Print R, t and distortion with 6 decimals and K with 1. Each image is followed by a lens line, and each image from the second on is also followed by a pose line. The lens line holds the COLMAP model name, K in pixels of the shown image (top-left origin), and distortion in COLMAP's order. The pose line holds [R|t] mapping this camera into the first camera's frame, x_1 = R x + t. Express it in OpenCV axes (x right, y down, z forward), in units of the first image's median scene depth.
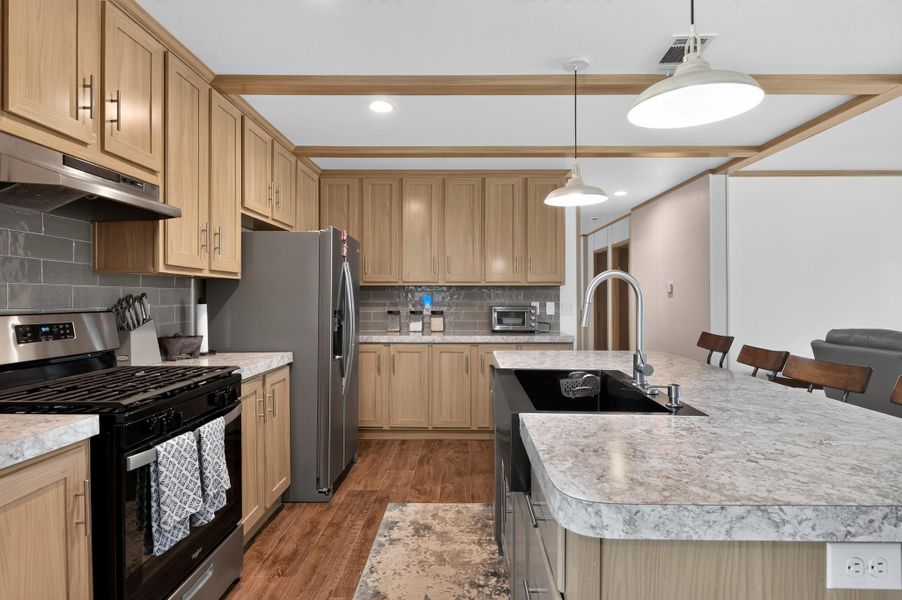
lens RADIAL K [[497.0, 0, 462.3], [0, 497.0, 297.4], [0, 0, 1]] dist [-0.001581, -0.000301]
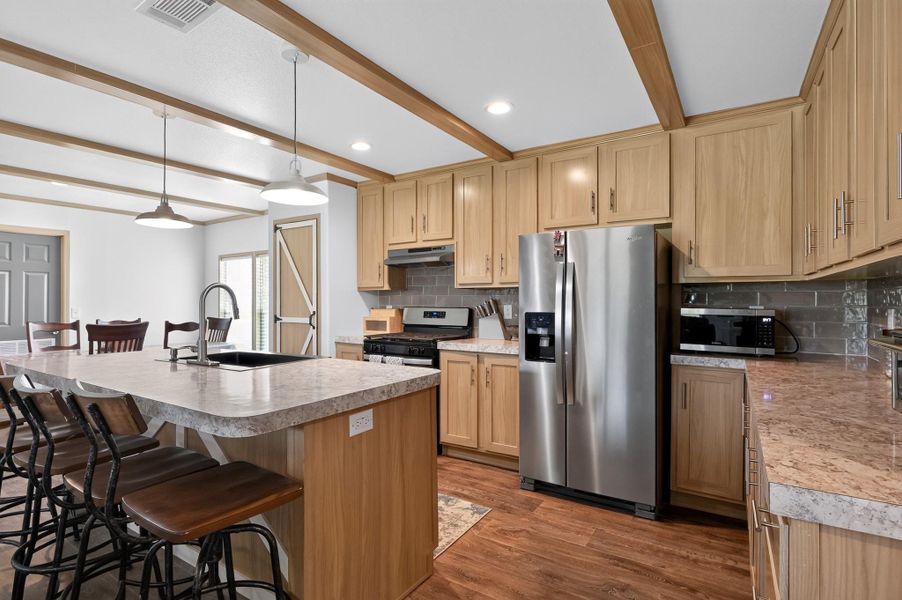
lens RADIAL K [[446.7, 0, 451.0], [0, 446.7, 300.0], [0, 0, 1]] dist [-0.000236, -0.000157]
pose [[-0.540626, -0.004840, -0.841249, 0.797038], [0.000458, 0.999982, -0.006047, 0.006280], [0.841263, -0.003655, -0.540614, 1.750015]]
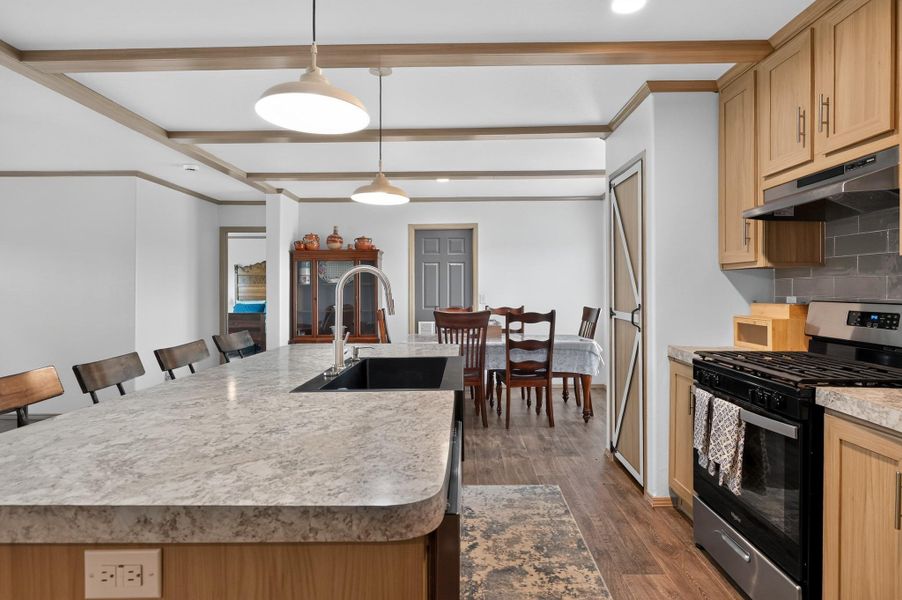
lens RADIAL K [[489.3, 0, 456.8], [0, 489.3, 286.0], [0, 0, 1]] dist [0.001824, 0.000177]
pose [[-0.999966, 0.001221, 0.008137, 0.064264], [0.001186, 0.999990, -0.004305, -0.001461], [-0.008142, -0.004295, -0.999958, 1.590769]]
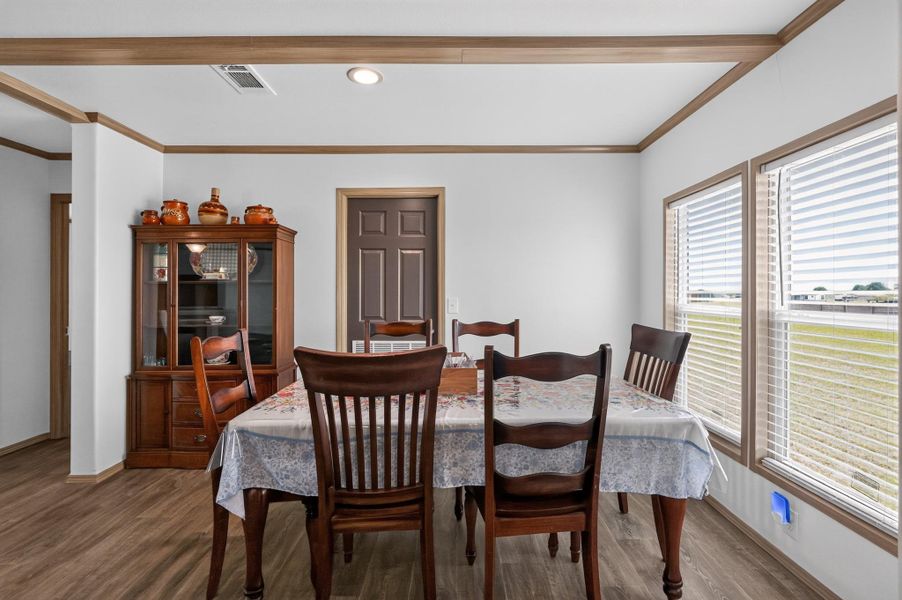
lens RADIAL K [[402.9, 0, 449.6], [0, 402.9, 292.1], [0, 0, 1]] dist [0.000229, 0.000220]
pose [[-0.999940, -0.003878, 0.010270, -0.055823], [-0.003788, 0.999954, 0.008792, -0.002184], [-0.010304, 0.008753, -0.999909, 0.373072]]
